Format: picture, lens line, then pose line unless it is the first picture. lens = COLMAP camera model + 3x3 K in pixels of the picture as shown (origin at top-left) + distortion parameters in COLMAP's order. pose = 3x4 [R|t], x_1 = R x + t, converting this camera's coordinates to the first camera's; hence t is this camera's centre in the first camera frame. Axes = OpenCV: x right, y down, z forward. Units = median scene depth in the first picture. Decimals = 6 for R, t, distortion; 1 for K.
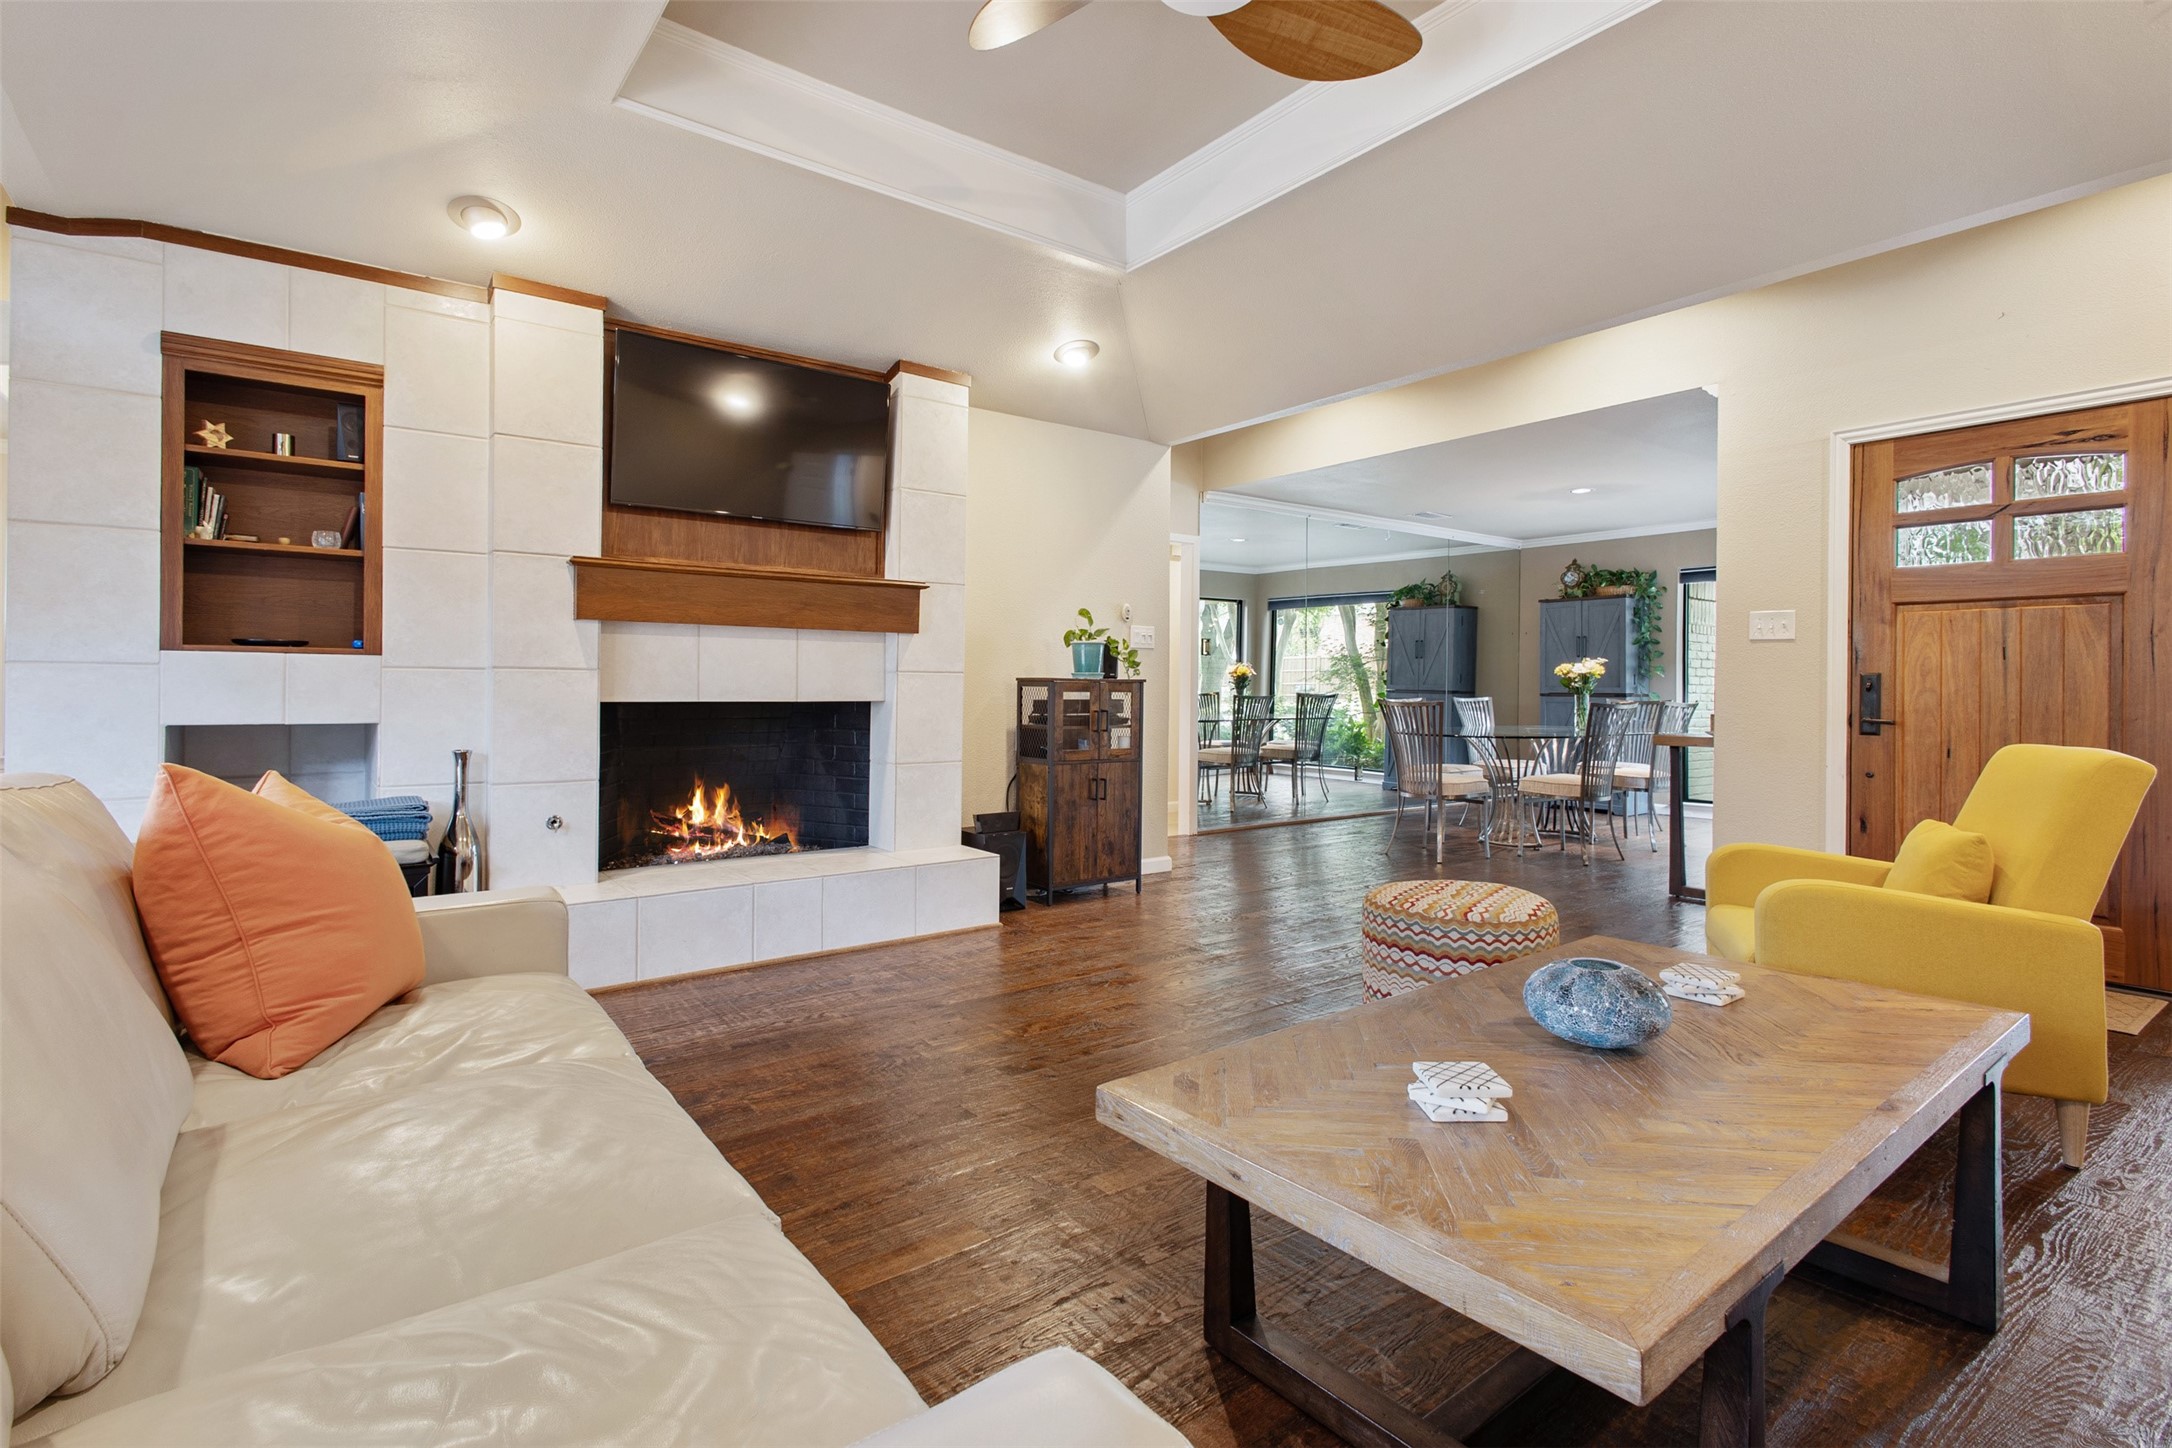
lens RADIAL K [[1038.4, 0, 1082.7], [0, 1038.4, 700.9], [0, 0, 1]] dist [0.003246, 0.000460]
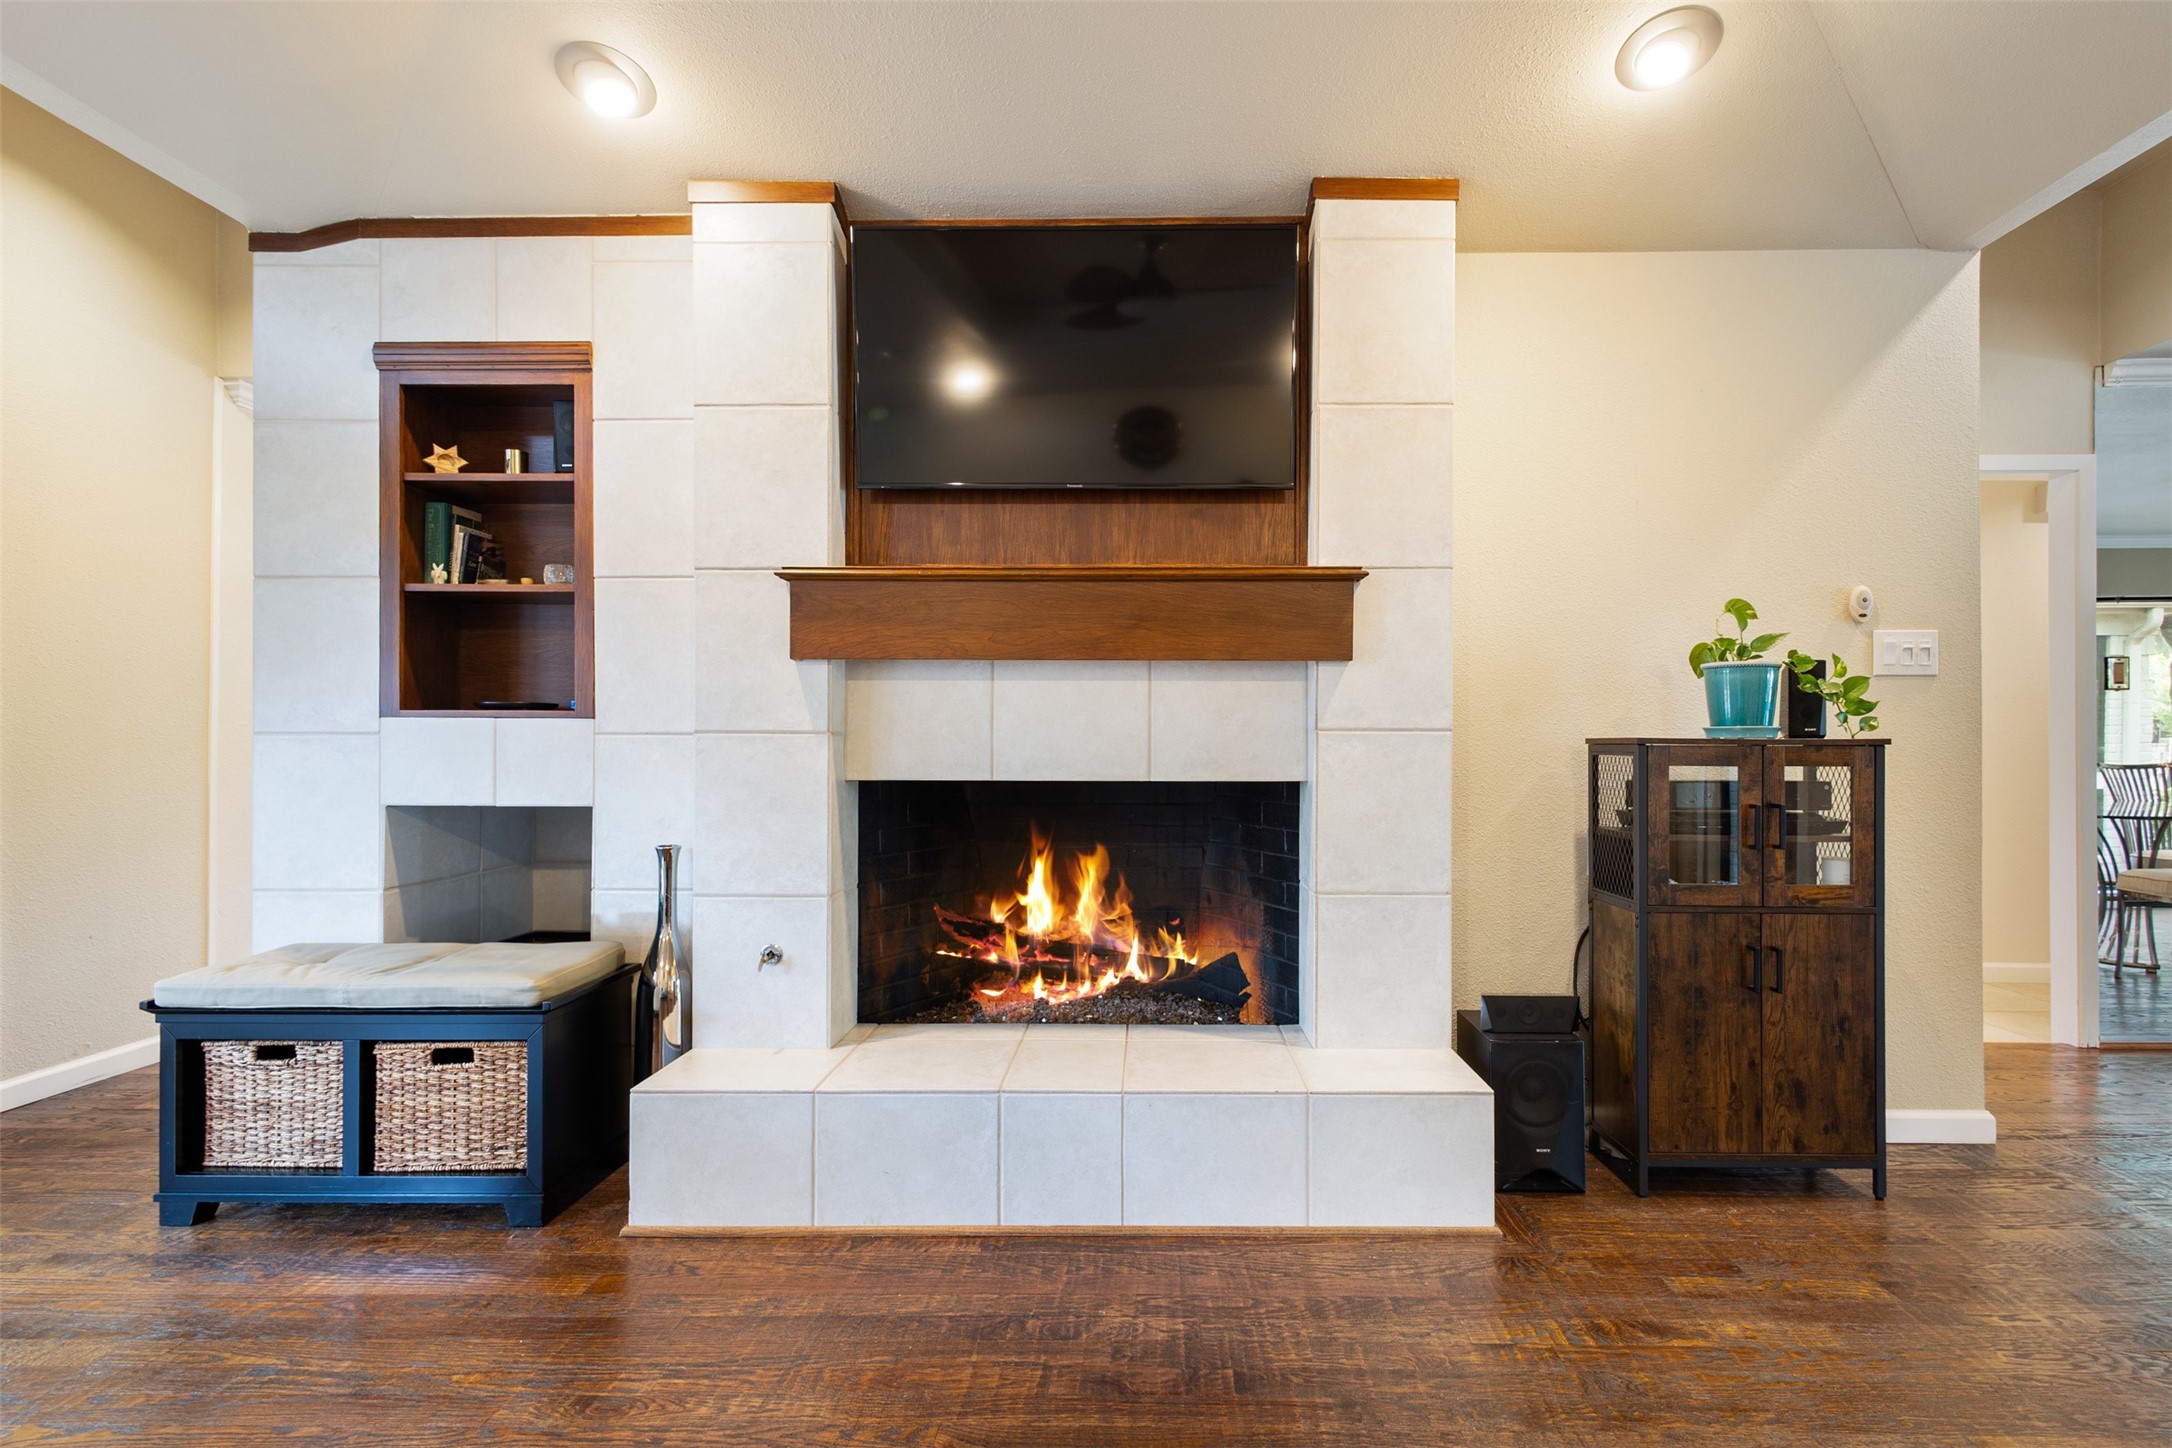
lens RADIAL K [[1103.0, 0, 1091.3], [0, 1103.0, 748.1], [0, 0, 1]] dist [0.010002, 0.000586]
pose [[0.793020, -0.008278, -0.609139, 0.089618], [-0.004534, 0.999800, -0.019490, -0.005922], [0.609179, 0.018218, 0.792824, 0.445151]]
